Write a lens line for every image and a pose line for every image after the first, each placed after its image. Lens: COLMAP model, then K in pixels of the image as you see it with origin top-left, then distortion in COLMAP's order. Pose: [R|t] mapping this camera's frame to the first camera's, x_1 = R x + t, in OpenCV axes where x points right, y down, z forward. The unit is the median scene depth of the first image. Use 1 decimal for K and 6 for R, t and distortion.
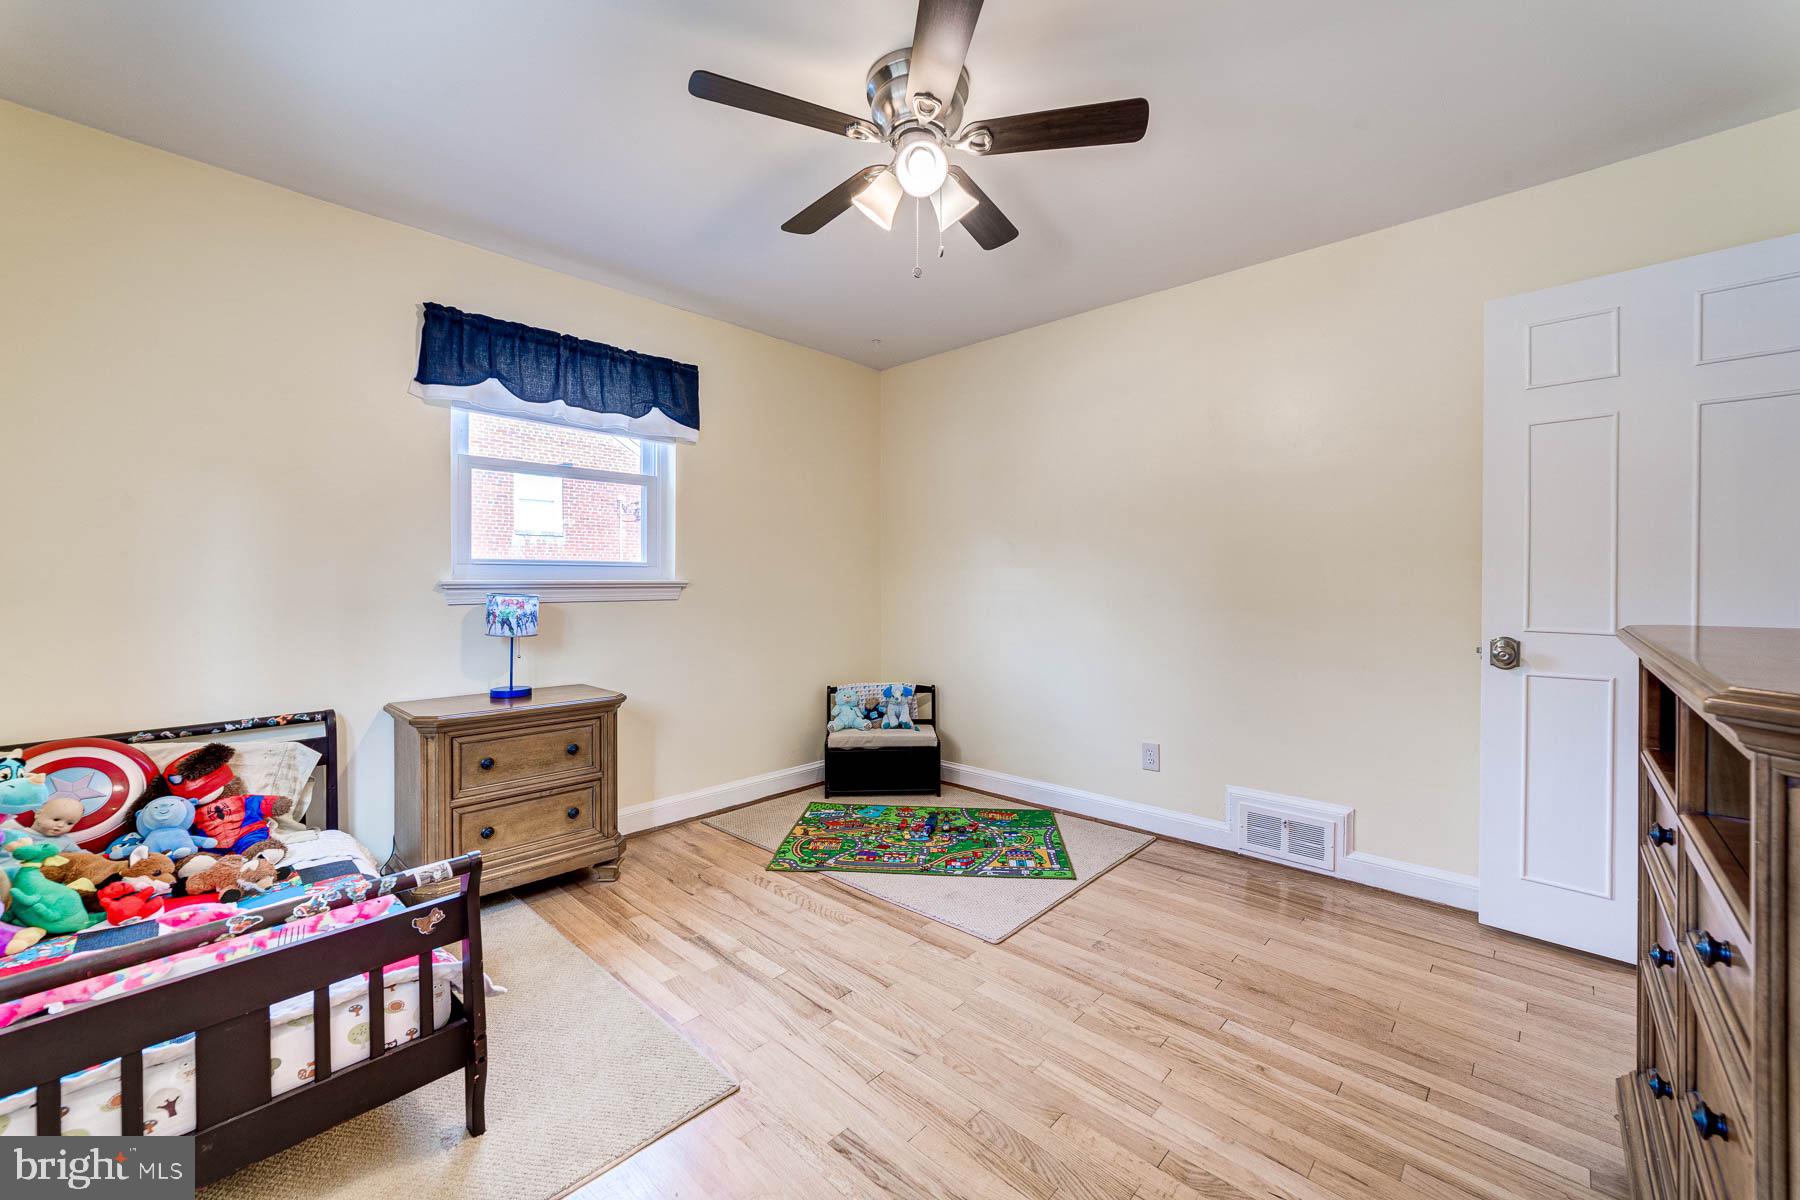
lens RADIAL K [[695.0, 0, 900.0], [0, 695.0, 600.0], [0, 0, 1]] dist [-0.021426, 0.000219]
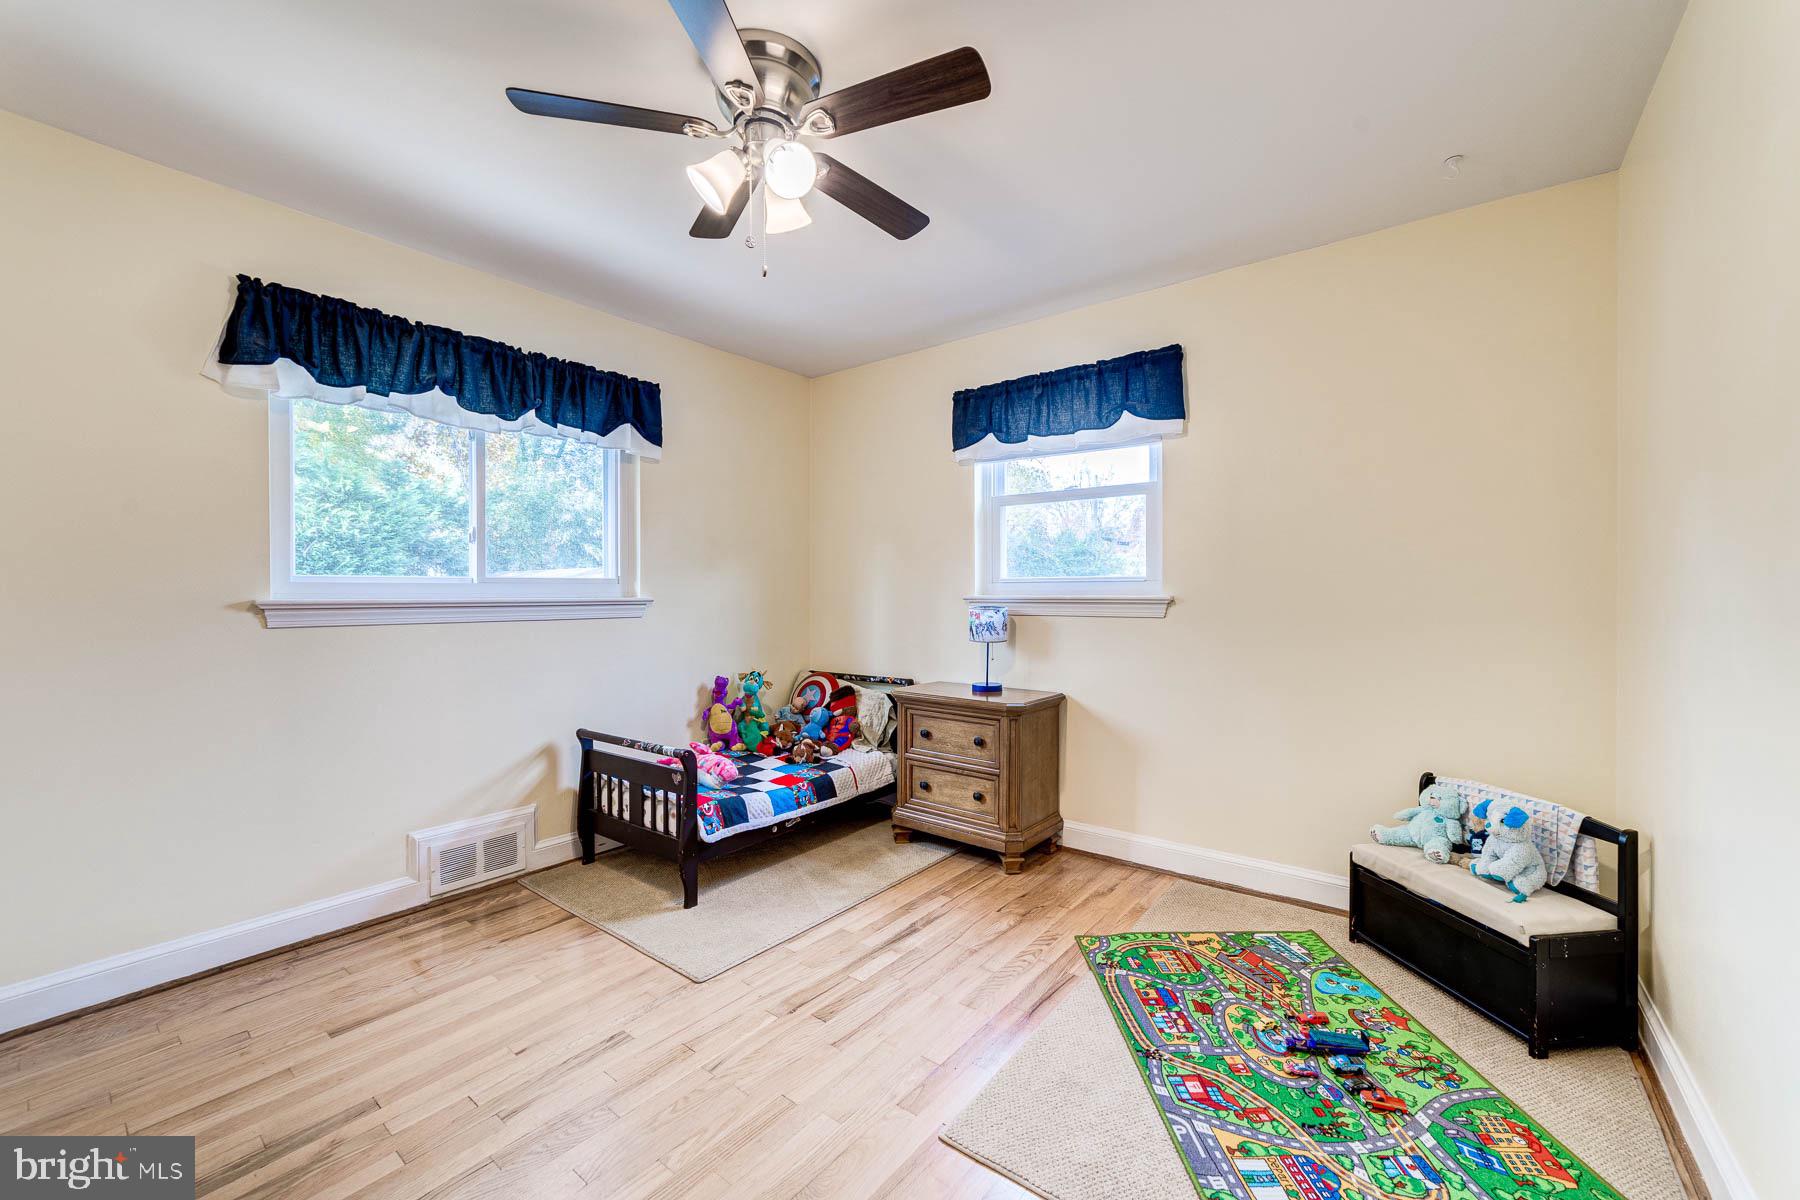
lens RADIAL K [[699.4, 0, 901.2], [0, 699.4, 606.2], [0, 0, 1]] dist [-0.021754, 0.009048]
pose [[0.099687, 0.015729, -0.994894, 0.624915], [-0.024447, 0.999612, 0.013354, -0.021973], [0.994718, 0.022991, 0.100033, 0.689734]]
